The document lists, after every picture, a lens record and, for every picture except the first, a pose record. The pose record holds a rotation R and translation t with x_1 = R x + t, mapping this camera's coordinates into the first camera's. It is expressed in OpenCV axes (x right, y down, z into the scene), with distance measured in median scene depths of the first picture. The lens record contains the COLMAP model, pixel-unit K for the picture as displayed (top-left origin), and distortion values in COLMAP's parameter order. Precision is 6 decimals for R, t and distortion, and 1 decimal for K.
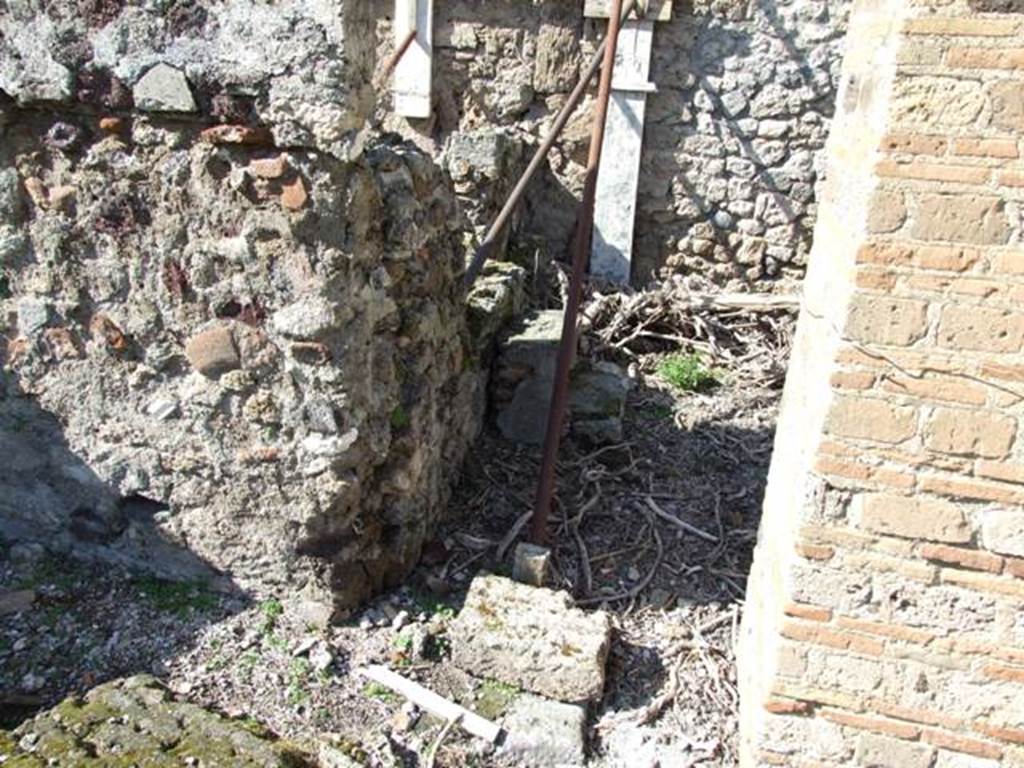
lens RADIAL K [[847.2, 0, 528.8], [0, 847.2, 385.3], [0, 0, 1]] dist [-0.046266, 0.040637]
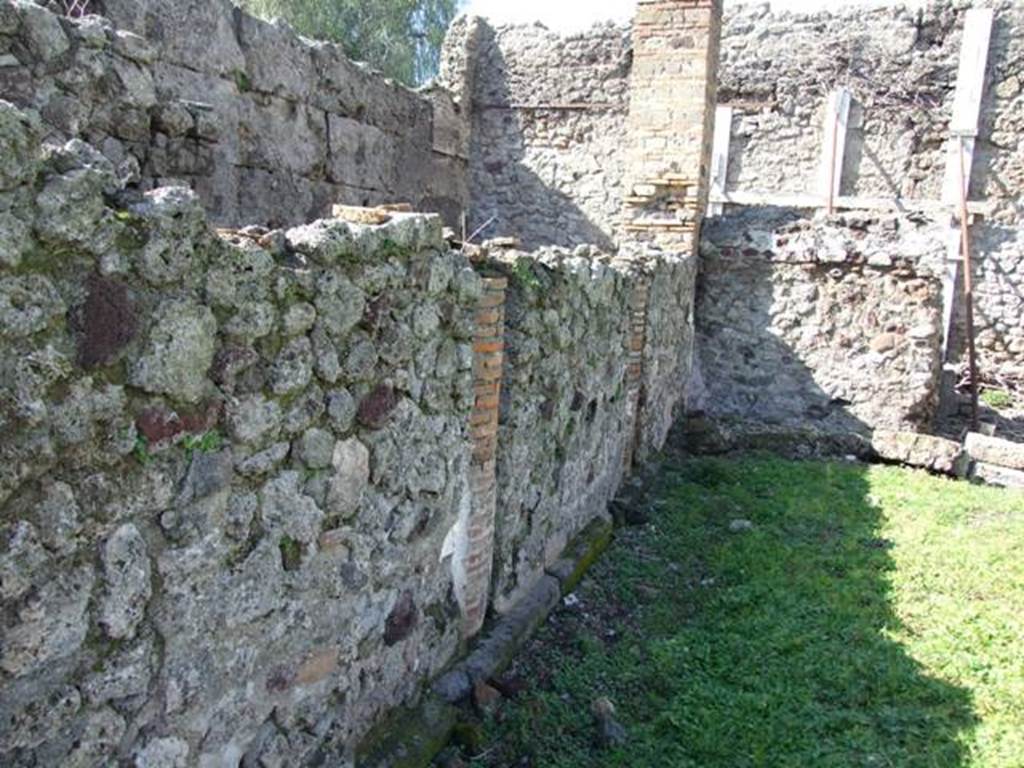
lens RADIAL K [[847.2, 0, 528.8], [0, 847.2, 385.3], [0, 0, 1]] dist [-0.046266, 0.040637]
pose [[0.988712, 0.020483, -0.148421, -1.122984], [-0.047949, 0.981770, -0.183923, 0.680408], [0.141948, 0.188963, 0.971671, -1.943637]]
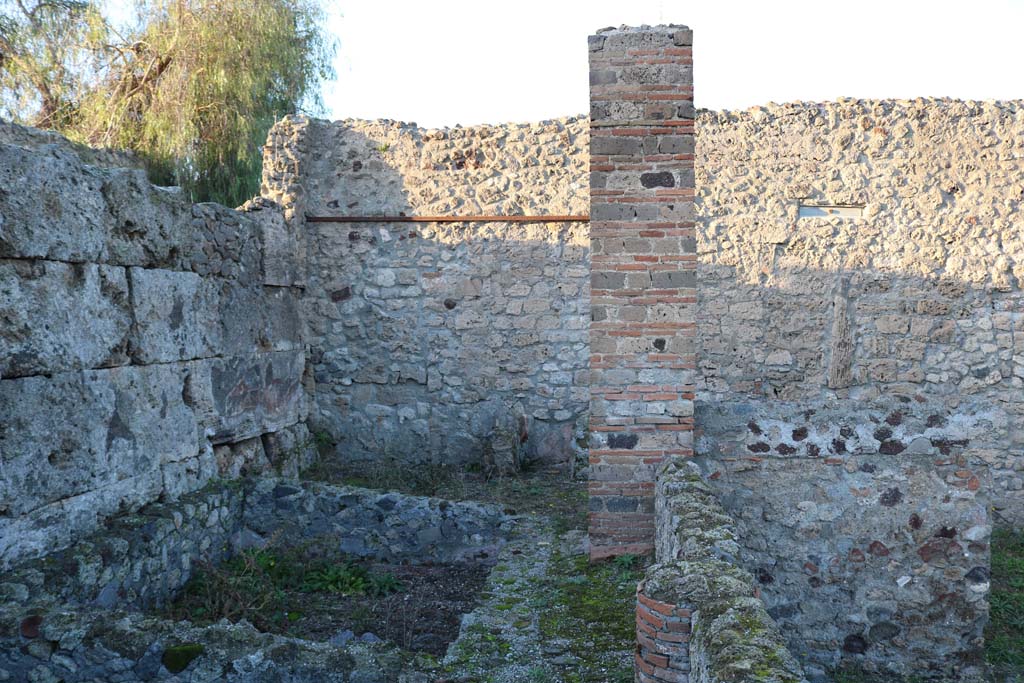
lens RADIAL K [[859.2, 0, 548.7], [0, 859.2, 354.1], [0, 0, 1]] dist [-0.162096, 0.116859]
pose [[0.990679, -0.066370, 0.118953, -1.602453], [0.096275, 0.958939, -0.266771, -0.053060], [-0.096363, 0.275736, 0.956391, -1.196963]]
